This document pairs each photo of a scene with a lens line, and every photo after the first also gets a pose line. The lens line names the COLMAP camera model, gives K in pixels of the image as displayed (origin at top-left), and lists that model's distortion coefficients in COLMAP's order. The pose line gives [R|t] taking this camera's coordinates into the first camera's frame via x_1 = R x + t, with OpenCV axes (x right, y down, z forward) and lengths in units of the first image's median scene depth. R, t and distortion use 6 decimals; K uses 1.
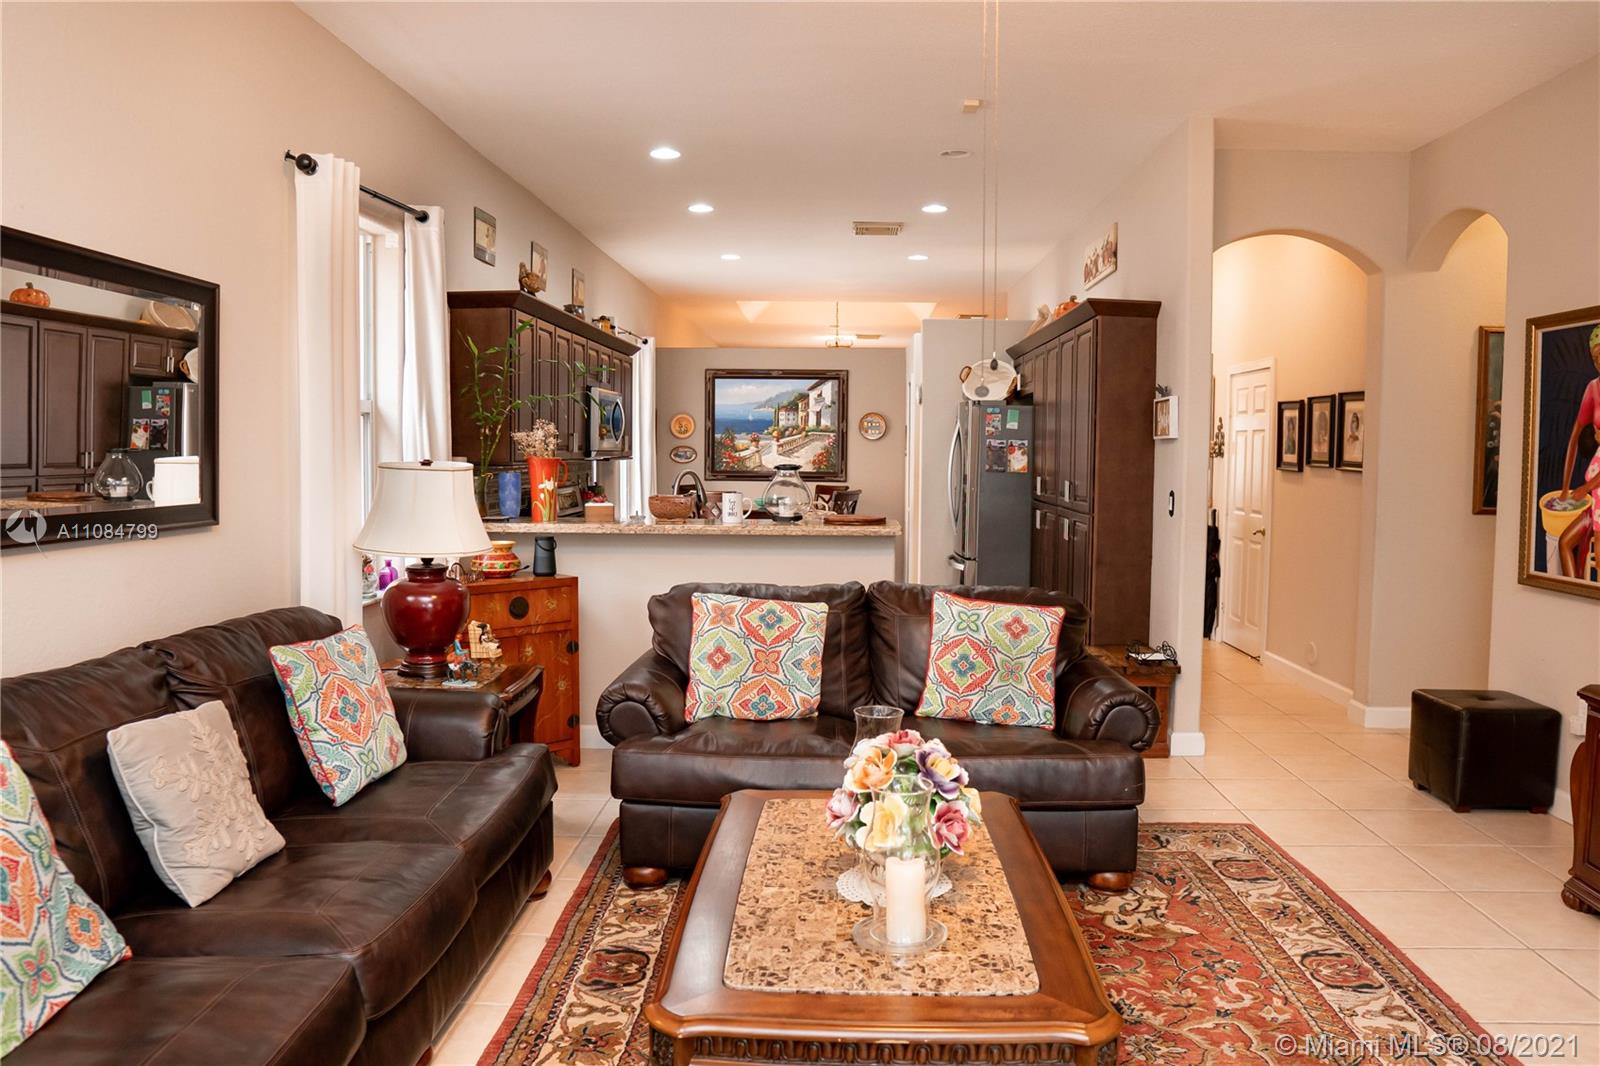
lens RADIAL K [[1204.7, 0, 799.0], [0, 1204.7, 527.4], [0, 0, 1]] dist [-0.086487, 0.062257]
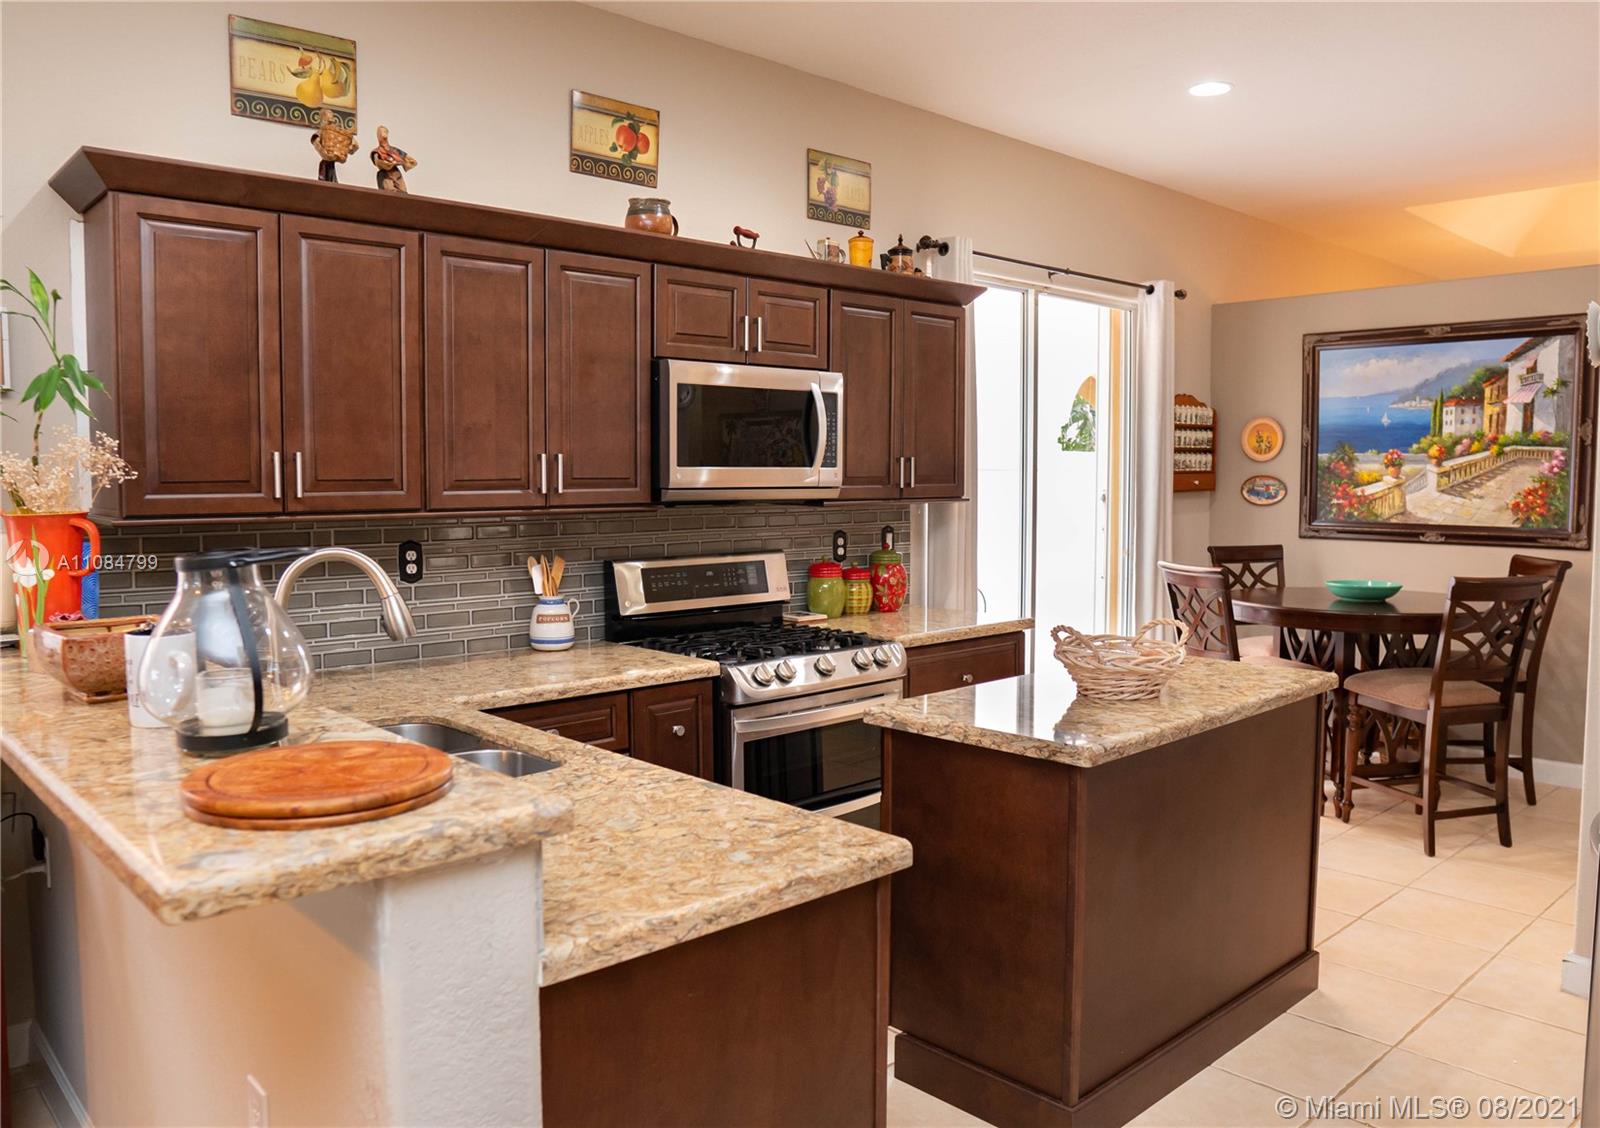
lens RADIAL K [[1197.9, 0, 798.3], [0, 1197.9, 558.8], [0, 0, 1]] dist [-0.053731, -0.004375]
pose [[0.706469, 0.042942, -0.706440, 0.143889], [-0.040689, 0.998971, 0.020034, -0.031403], [0.706573, 0.014591, 0.707490, 0.460473]]
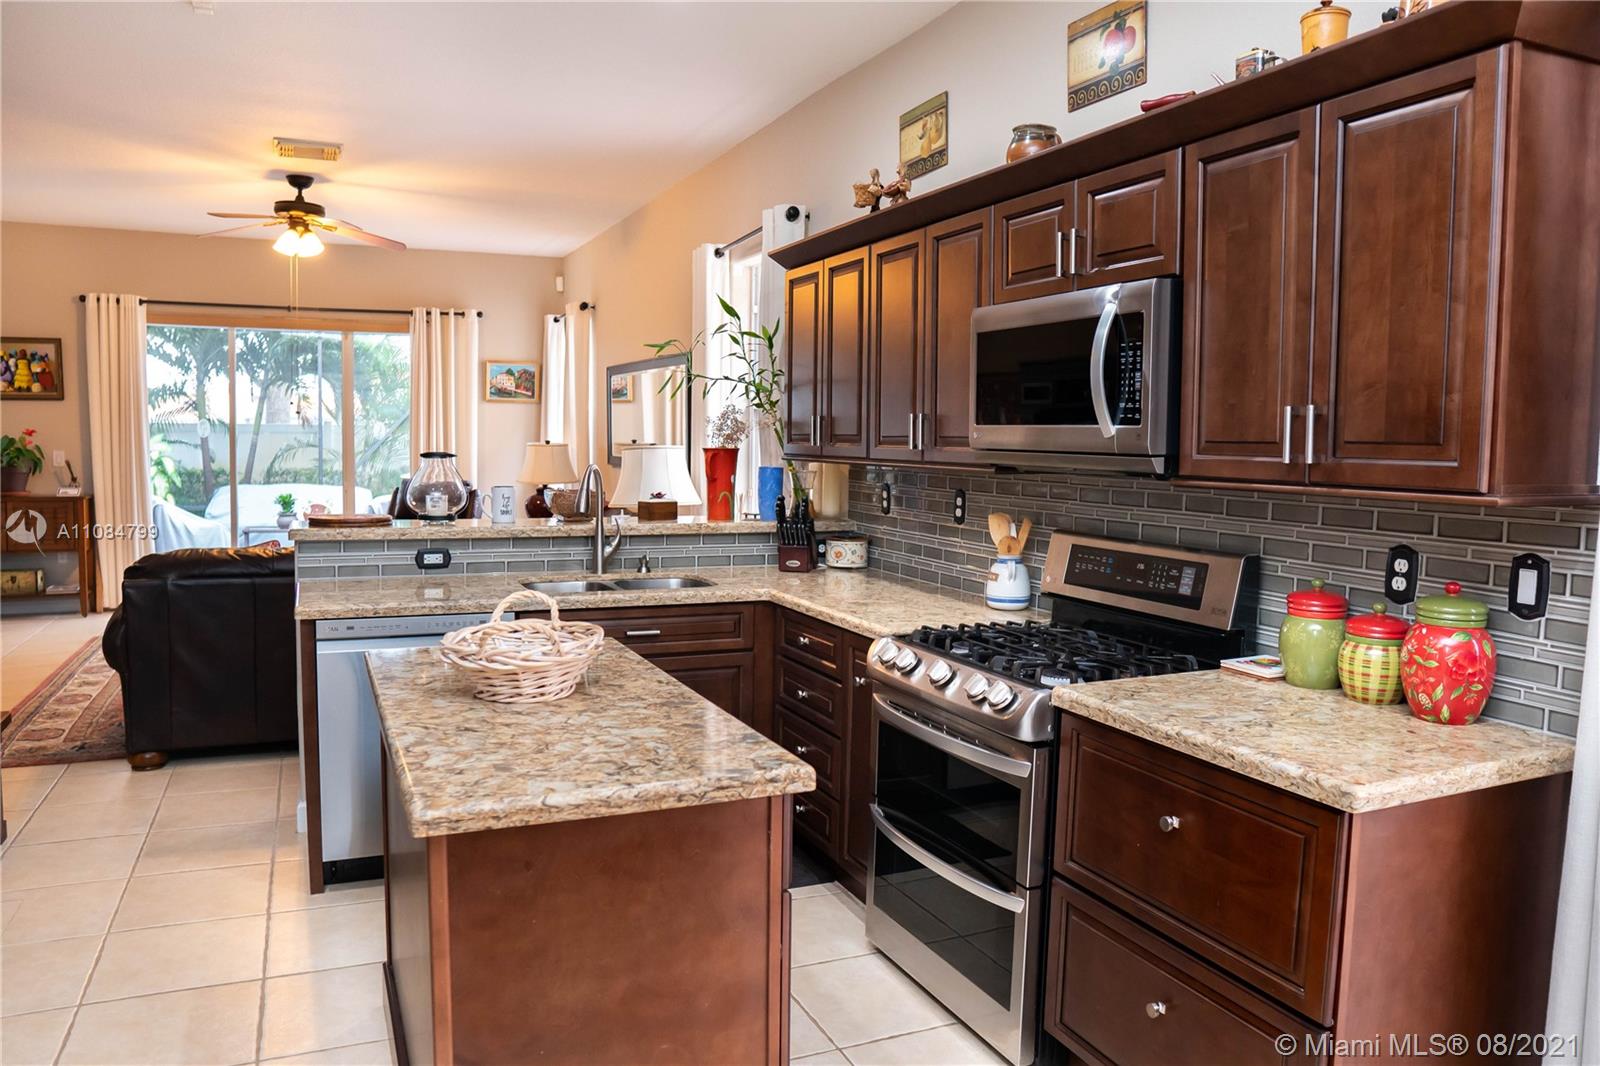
lens RADIAL K [[1204.7, 0, 830.5], [0, 1204.7, 528.9], [0, 0, 1]] dist [-0.086487, 0.062257]
pose [[-0.903726, 0.011089, -0.427967, 0.044408], [-0.051261, 0.989670, 0.133890, -0.062852], [0.425030, 0.142938, -0.893822, 0.950203]]
